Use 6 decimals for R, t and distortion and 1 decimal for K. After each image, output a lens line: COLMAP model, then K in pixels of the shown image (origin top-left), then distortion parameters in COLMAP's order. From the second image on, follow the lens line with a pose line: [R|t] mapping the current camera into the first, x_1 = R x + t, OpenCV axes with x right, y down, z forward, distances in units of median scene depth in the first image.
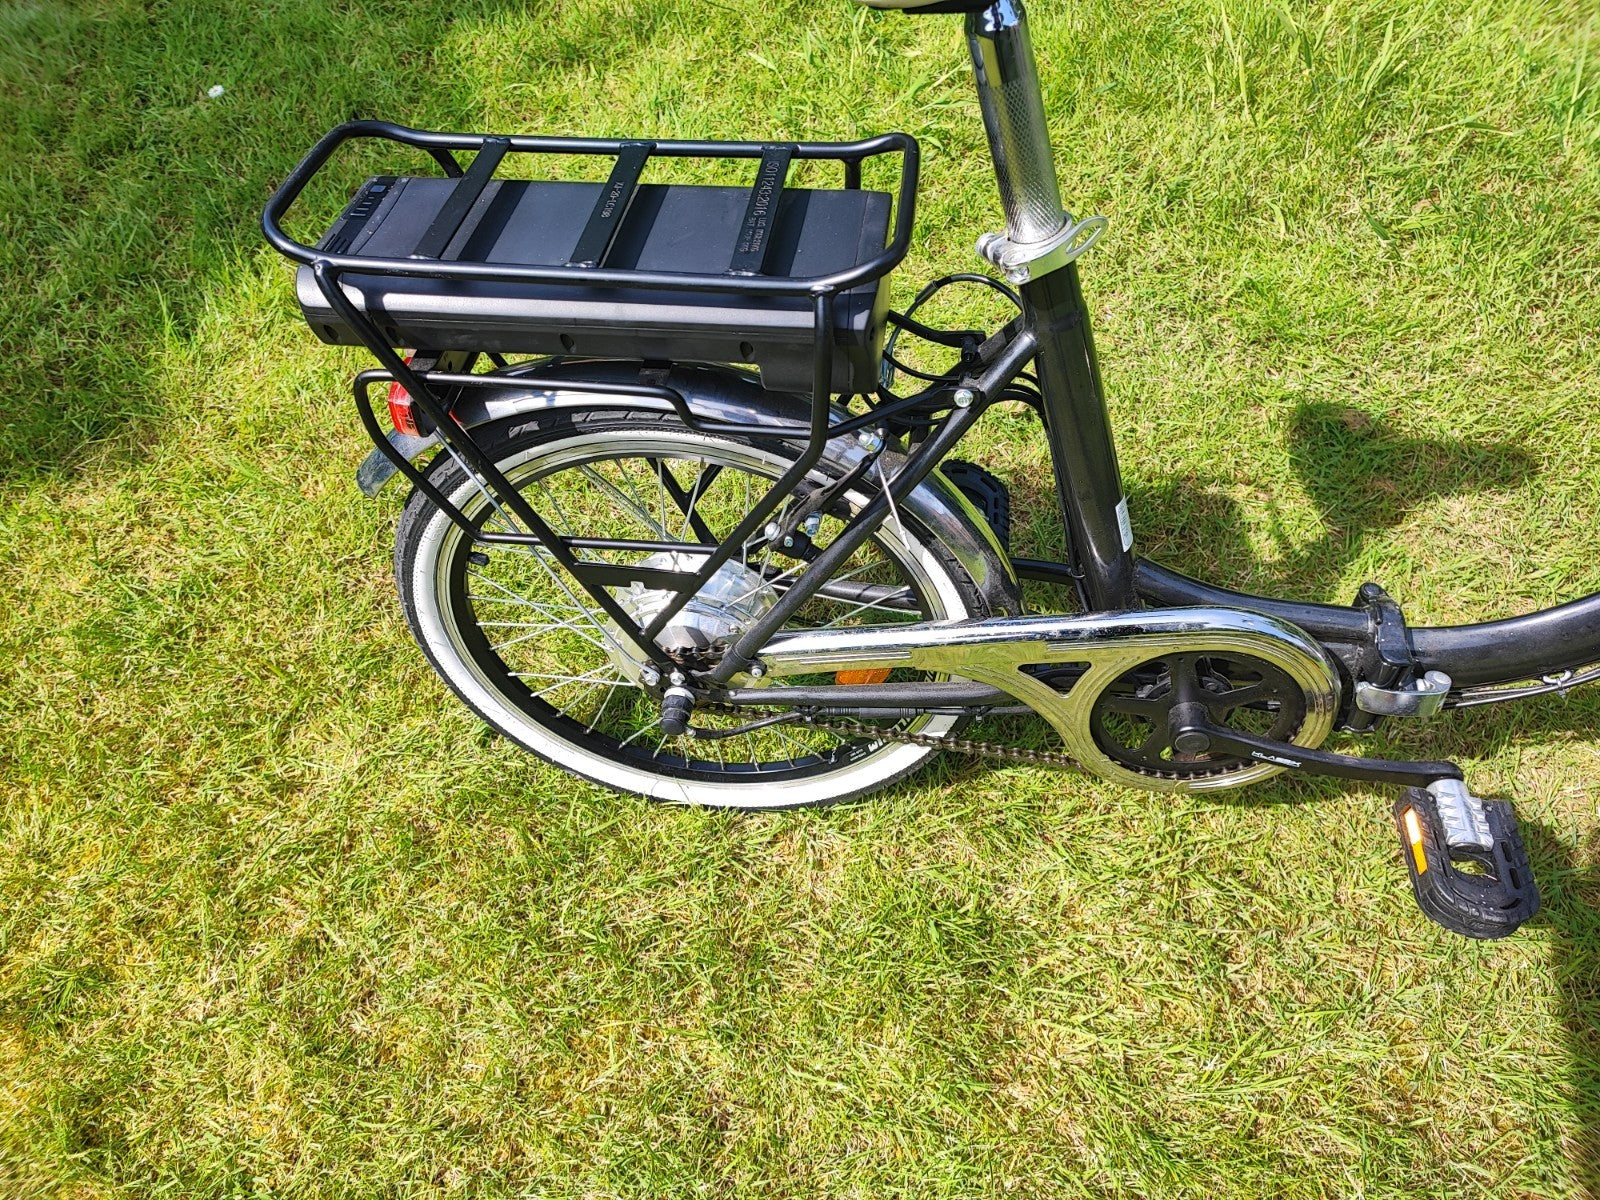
lens RADIAL K [[1160.1, 0, 794.6], [0, 1160.1, 601.9], [0, 0, 1]] dist [0.044802, -0.050814]
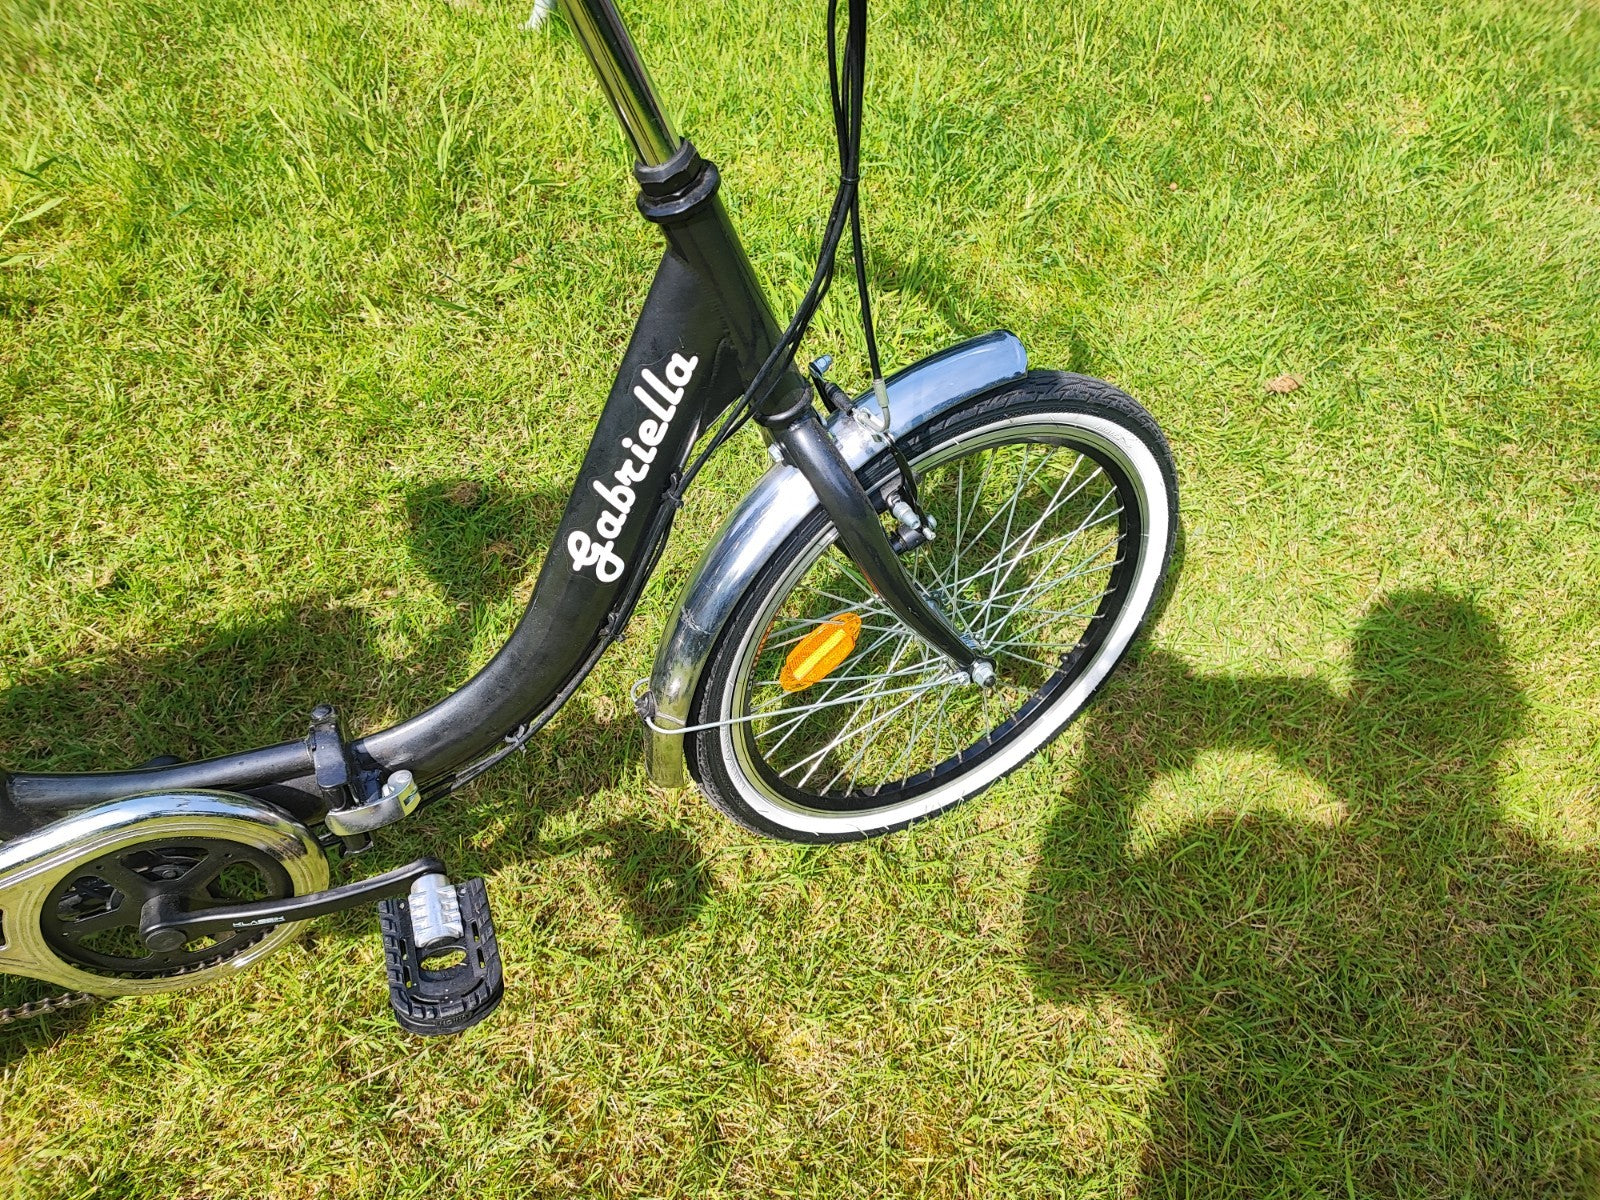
lens RADIAL K [[1159.1, 0, 795.4], [0, 1159.1, 597.9], [0, 0, 1]] dist [0.057910, -0.066556]
pose [[0.884560, -0.315260, 0.343750, 0.589160], [0.329856, 0.943881, 0.016845, 0.014877], [-0.329770, 0.098487, 0.938910, -0.066622]]
